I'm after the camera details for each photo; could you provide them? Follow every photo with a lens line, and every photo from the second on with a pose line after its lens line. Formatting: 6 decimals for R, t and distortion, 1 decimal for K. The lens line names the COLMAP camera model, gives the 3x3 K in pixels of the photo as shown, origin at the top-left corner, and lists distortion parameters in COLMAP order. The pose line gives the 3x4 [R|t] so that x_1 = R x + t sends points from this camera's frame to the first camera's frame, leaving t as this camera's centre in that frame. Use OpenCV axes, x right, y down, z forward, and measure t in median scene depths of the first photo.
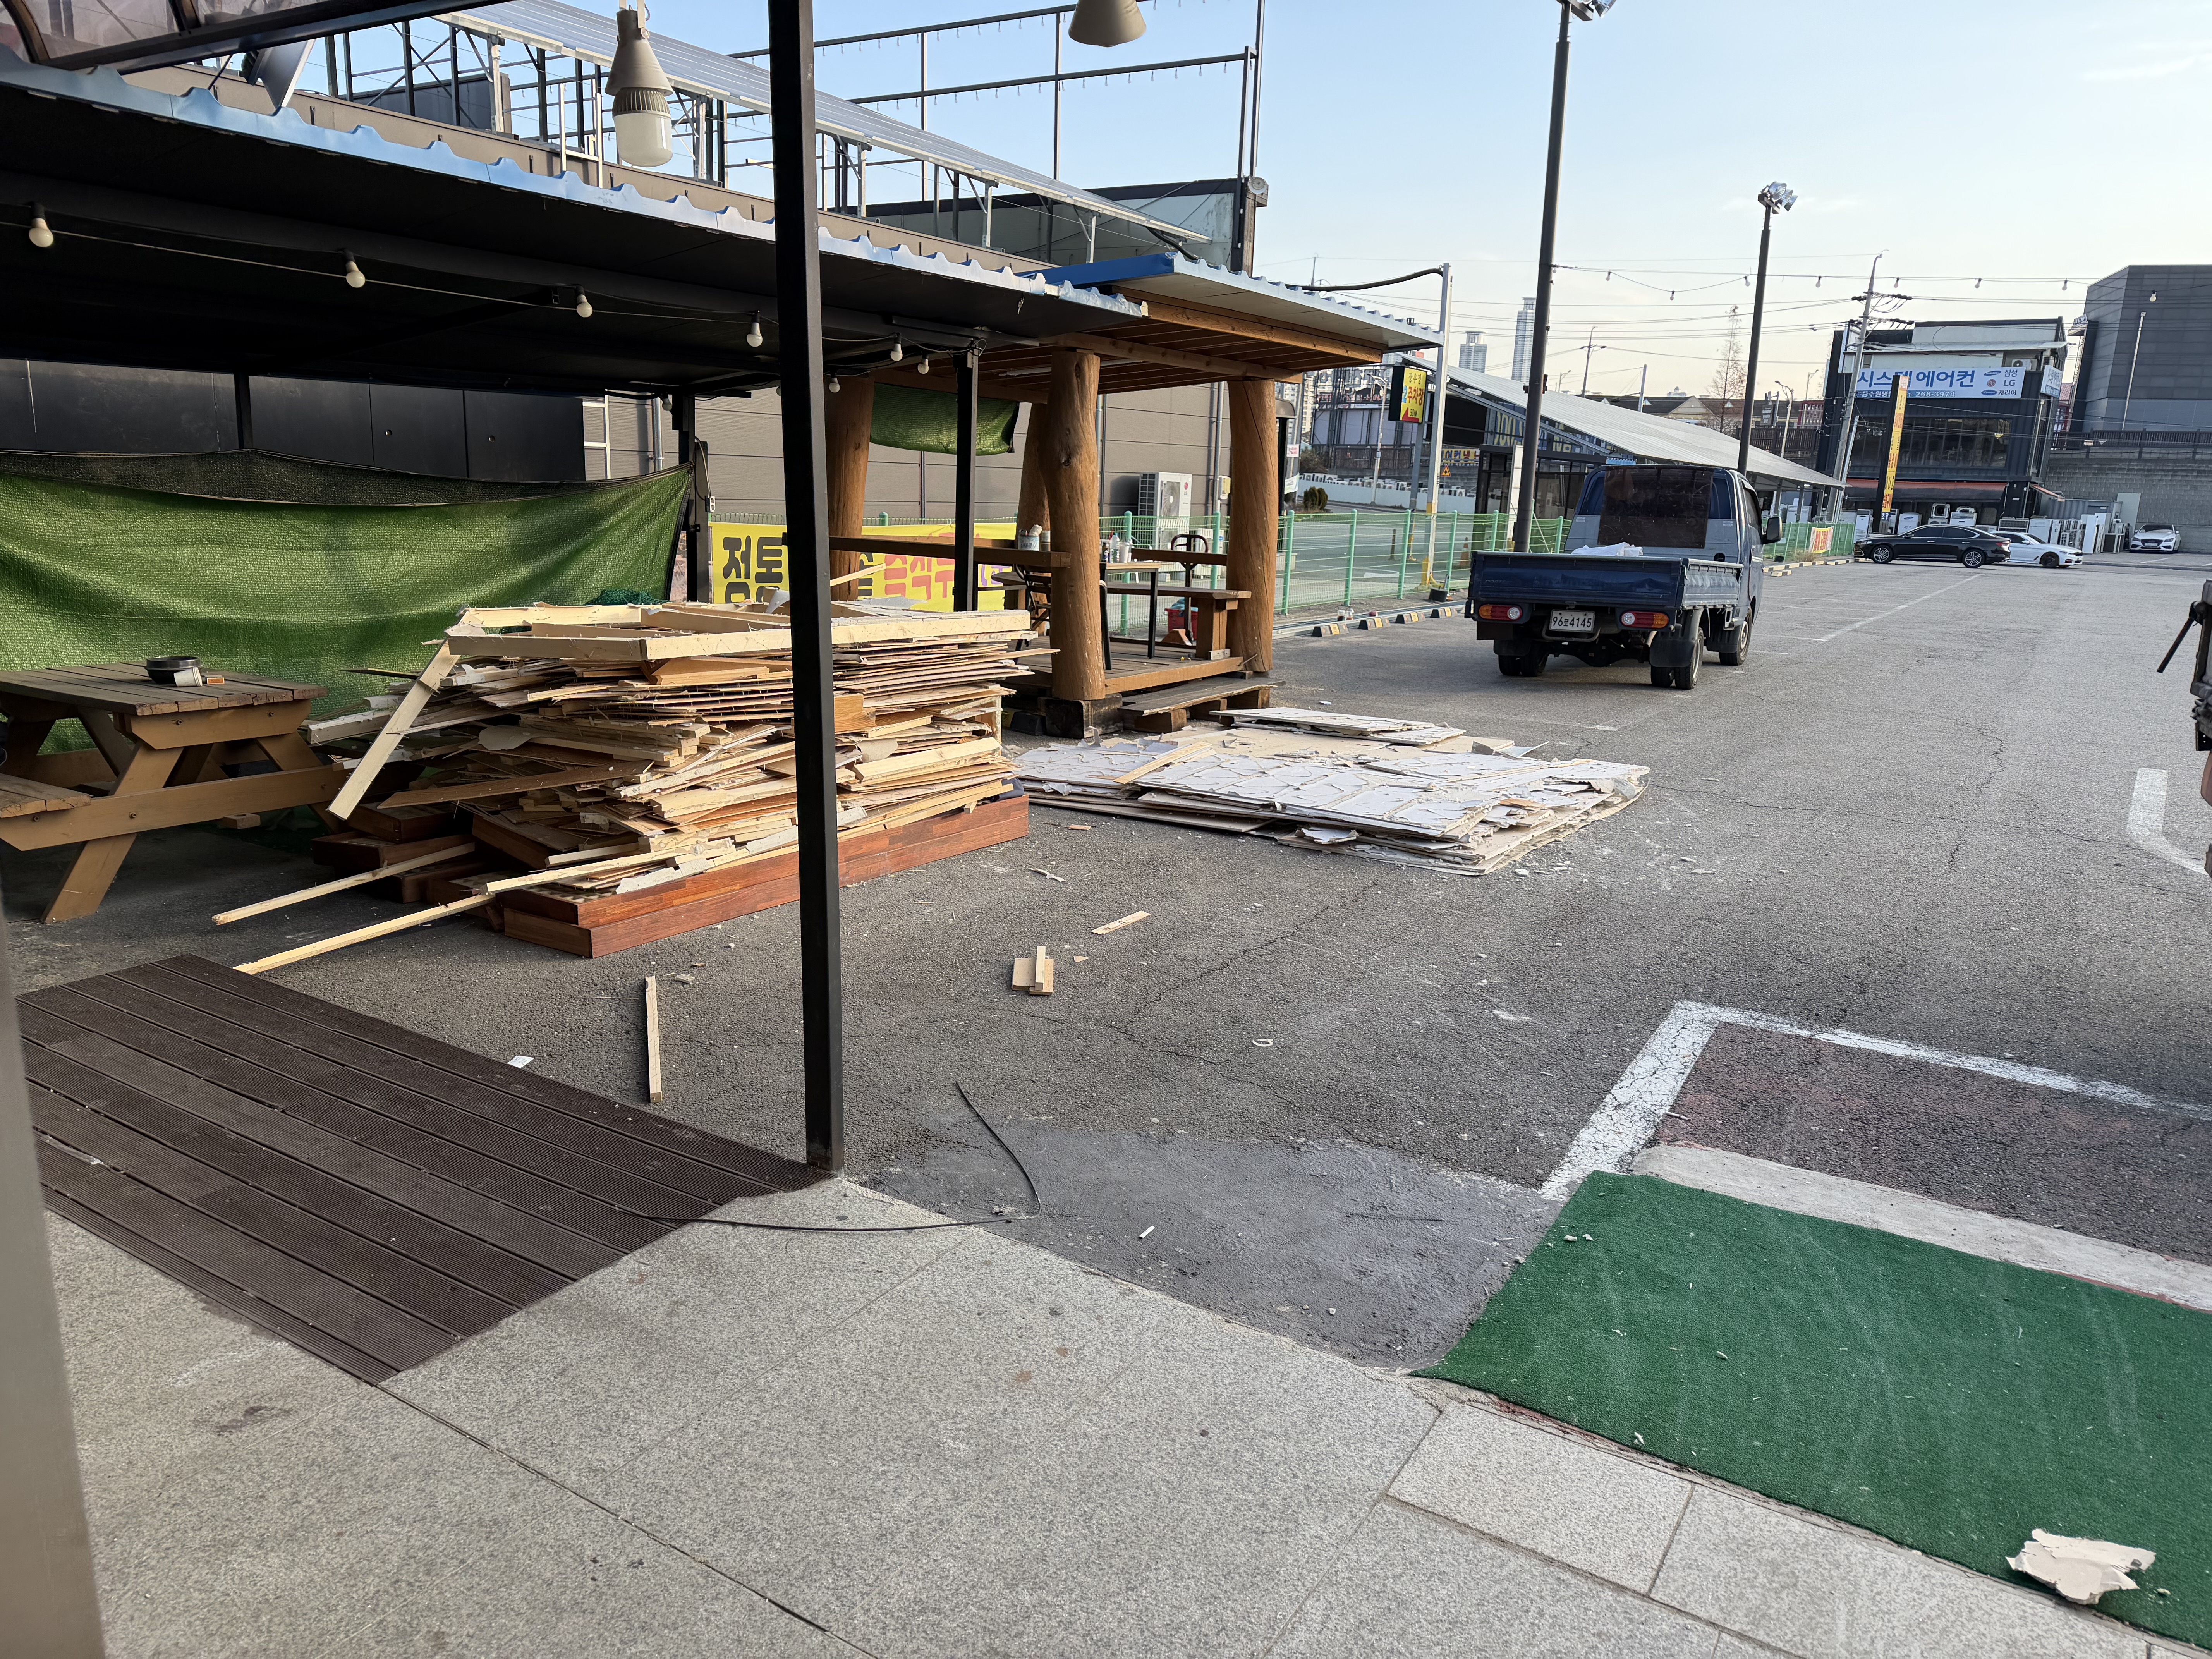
lens RADIAL K [[1547.1, 0, 1112.3], [0, 1547.1, 801.0], [0, 0, 1]] dist [0.109001, -0.162788]
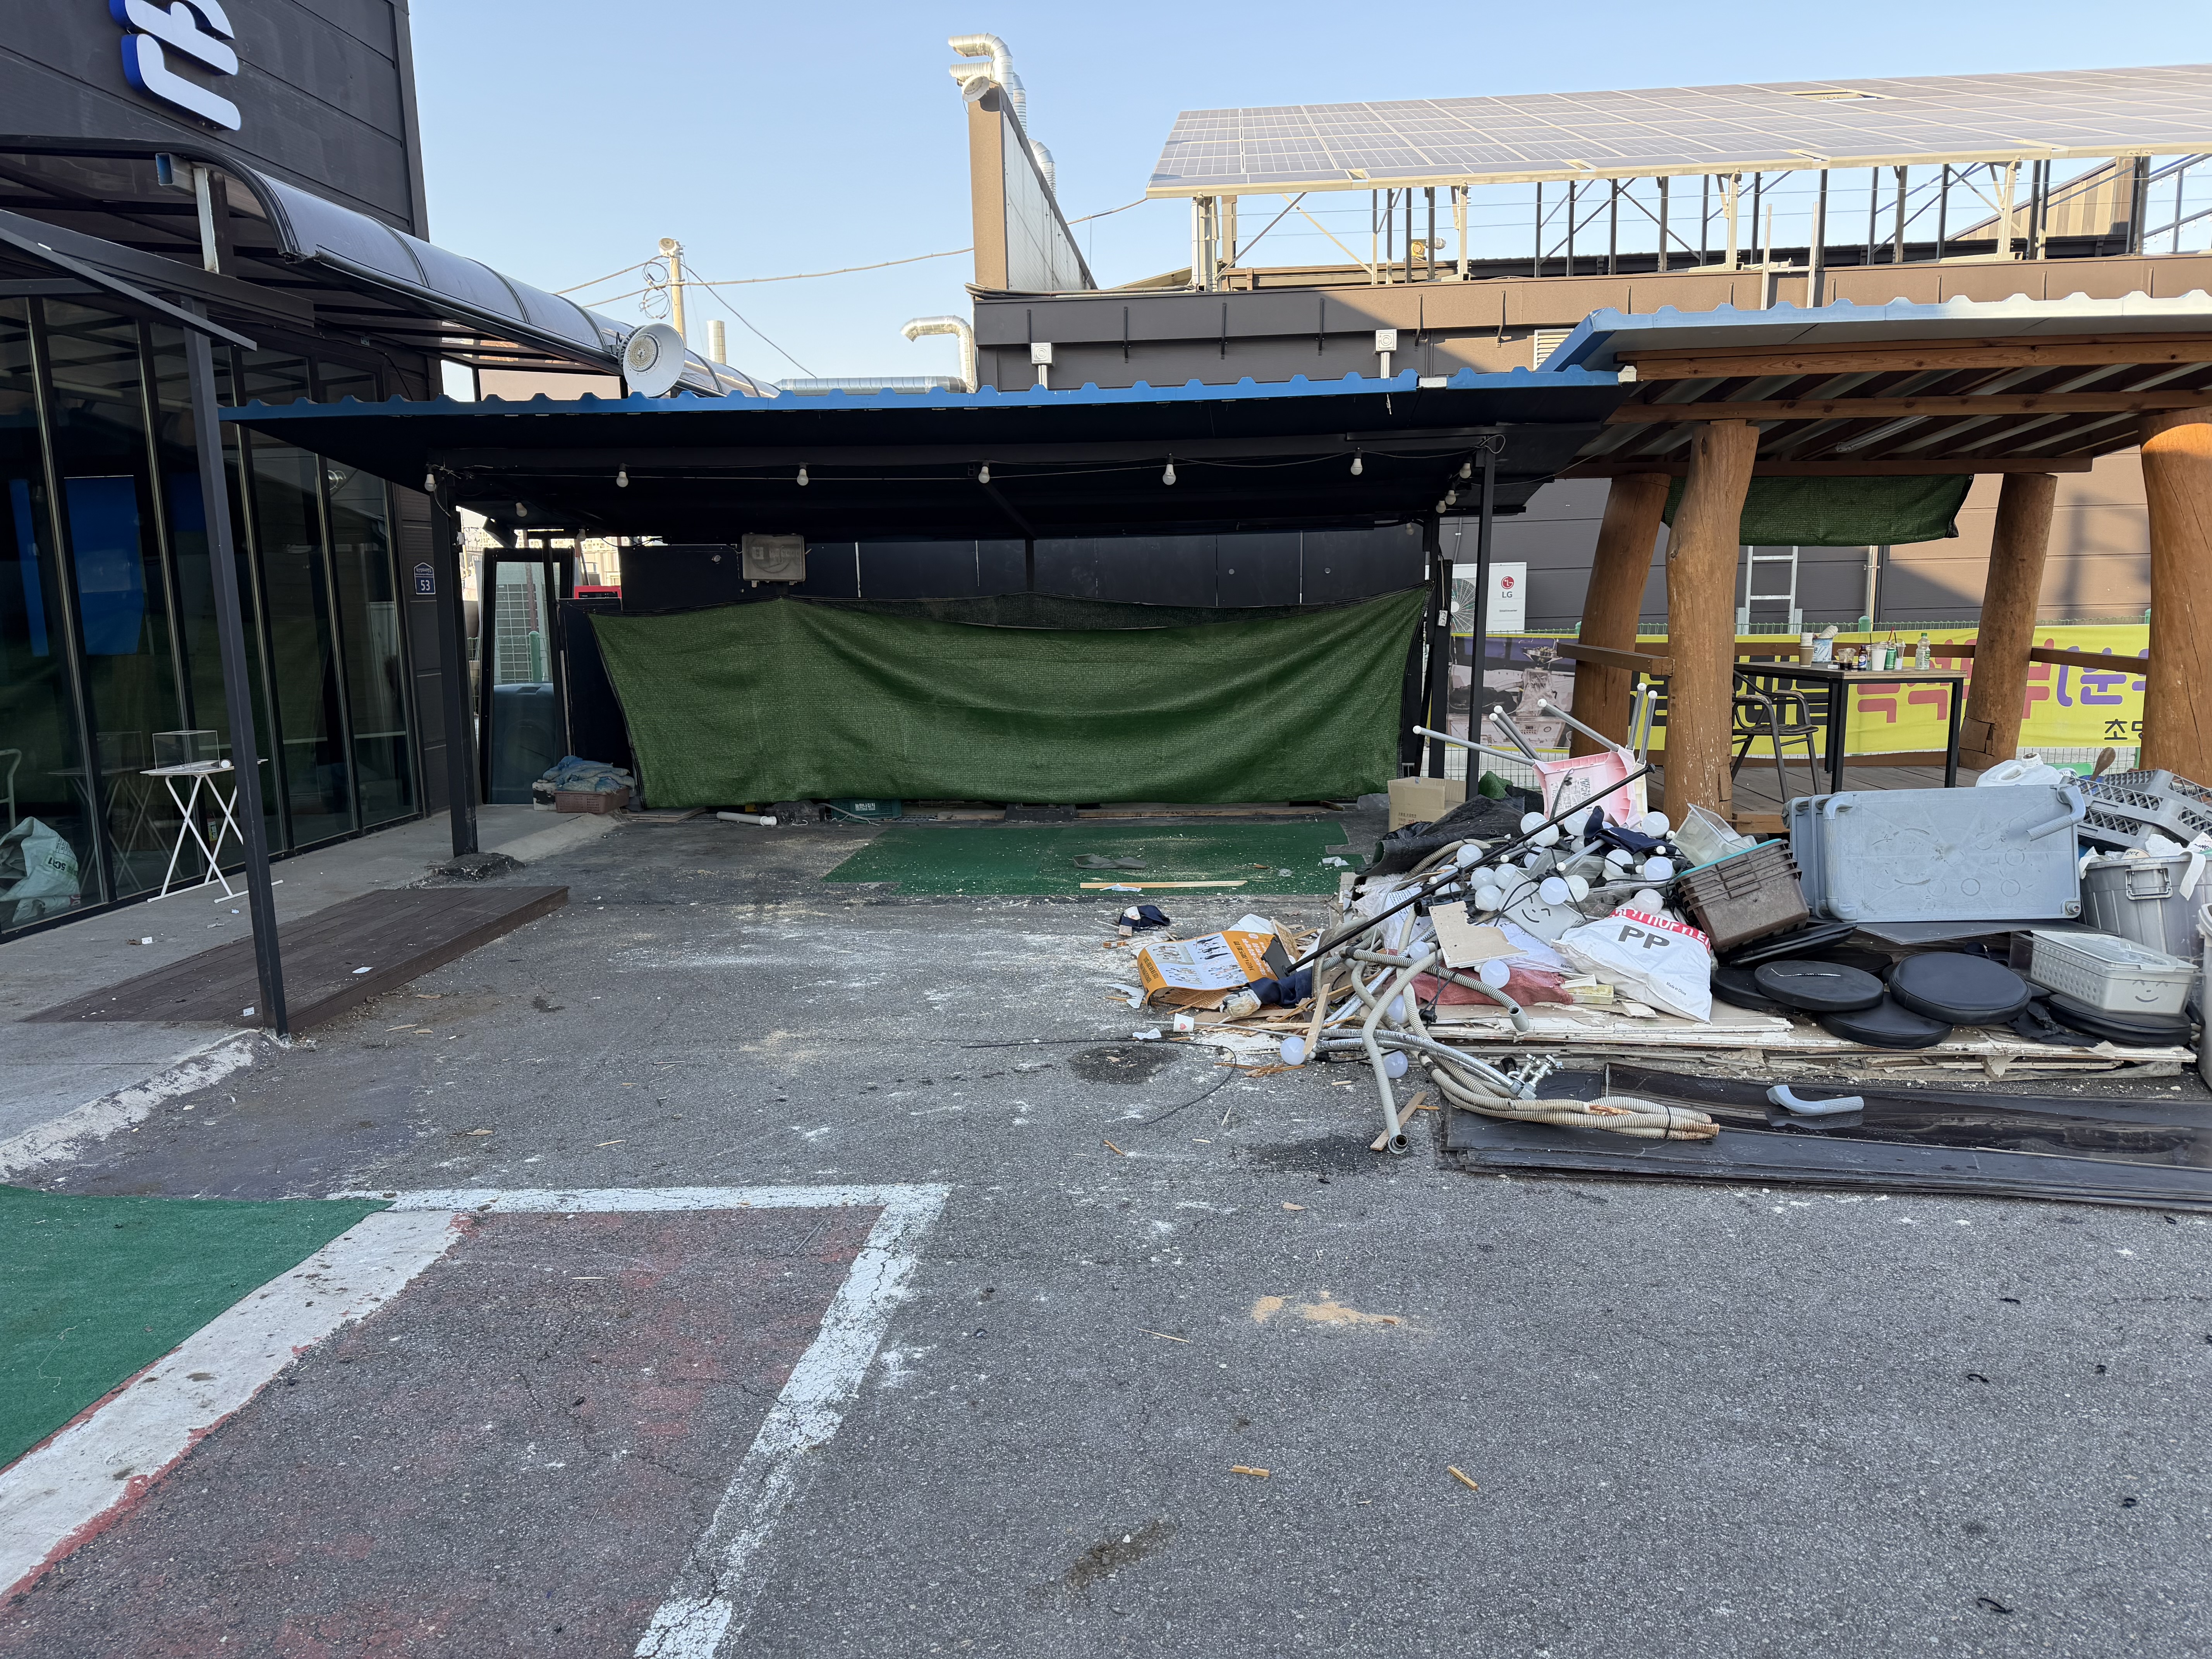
lens RADIAL K [[1547.1, 0, 1112.3], [0, 1547.1, 801.0], [0, 0, 1]] dist [0.109001, -0.162788]
pose [[0.457536, 0.077779, -0.885783, 0.757382], [-0.150725, 0.988535, 0.008947, -0.062770], [0.876323, 0.129417, 0.464014, 0.458599]]
